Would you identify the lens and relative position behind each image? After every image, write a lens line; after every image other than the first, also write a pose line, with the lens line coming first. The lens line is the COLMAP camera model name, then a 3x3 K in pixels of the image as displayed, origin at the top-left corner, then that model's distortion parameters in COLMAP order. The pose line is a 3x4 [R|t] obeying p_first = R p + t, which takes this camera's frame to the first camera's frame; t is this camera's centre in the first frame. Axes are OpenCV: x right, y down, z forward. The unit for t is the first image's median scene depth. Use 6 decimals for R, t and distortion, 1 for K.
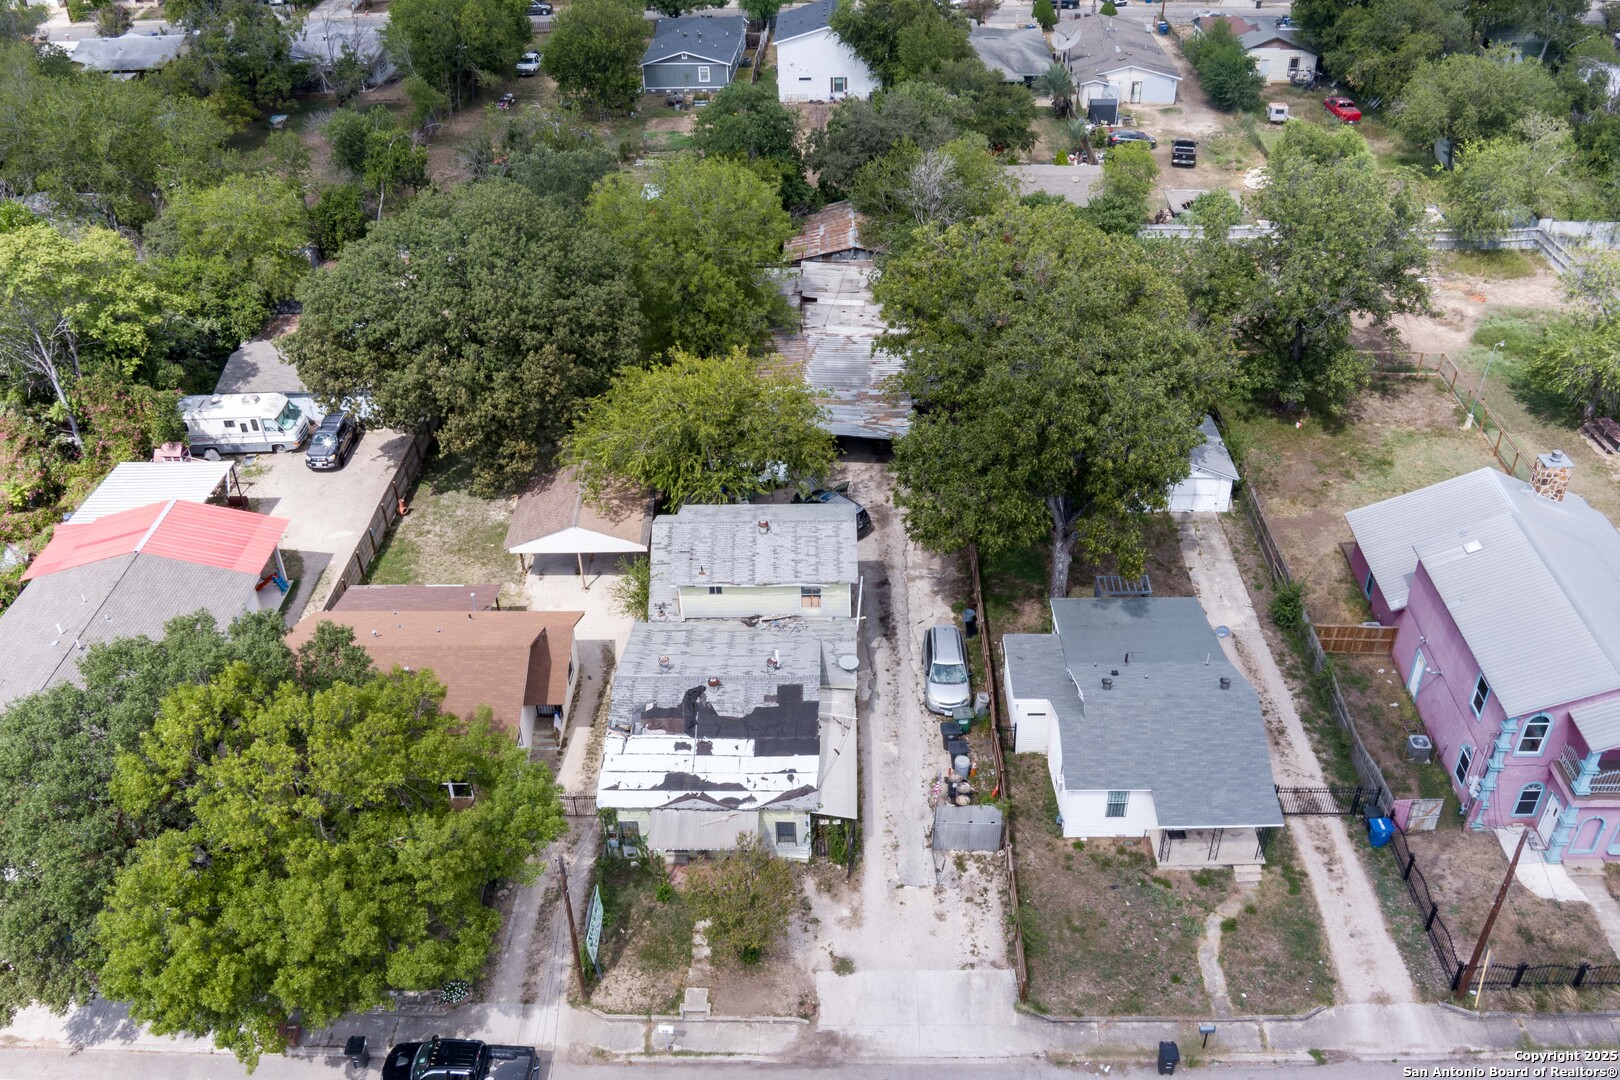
lens RADIAL K [[1376.4, 0, 810.0], [0, 1376.4, 540.0], [0, 0, 1]] dist [-0.065887, -0.015949]
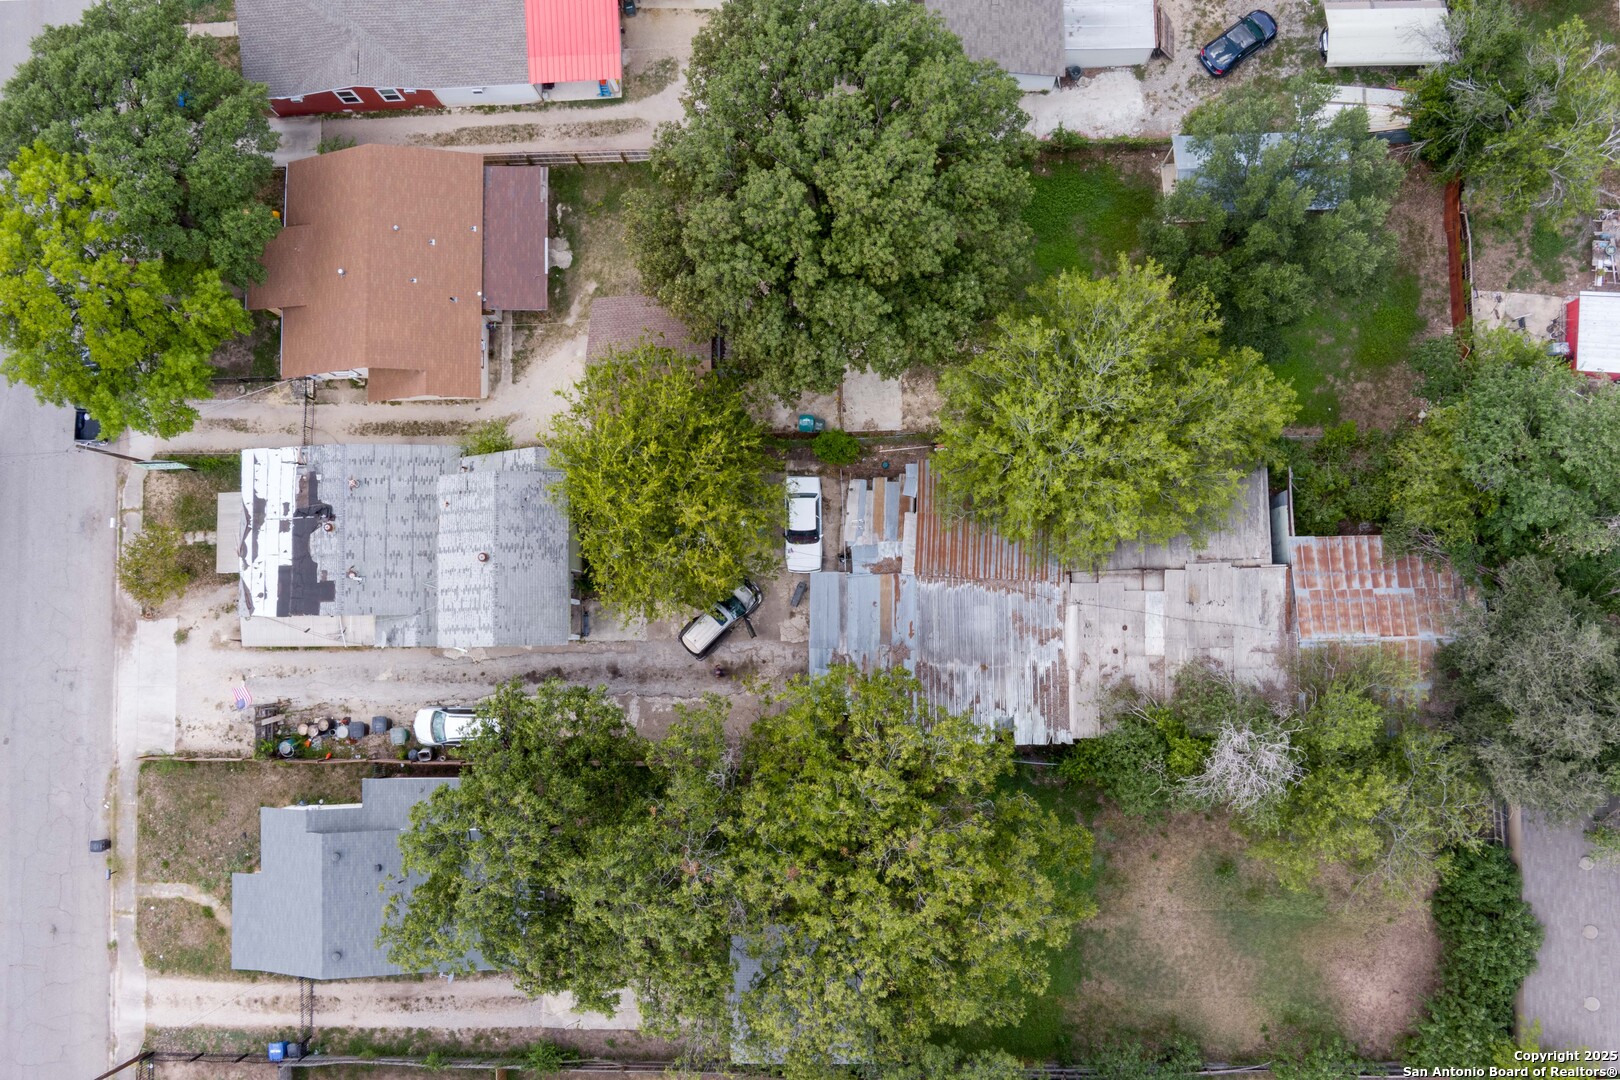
lens RADIAL K [[1311.9, 0, 805.6], [0, 1311.9, 558.5], [0, 0, 1]] dist [-0.063652, -0.004716]
pose [[0.028523, 0.998369, -0.049456, 0.026384], [-0.523158, 0.057069, 0.850323, -1.131622], [0.851758, 0.001619, 0.523933, 0.790687]]
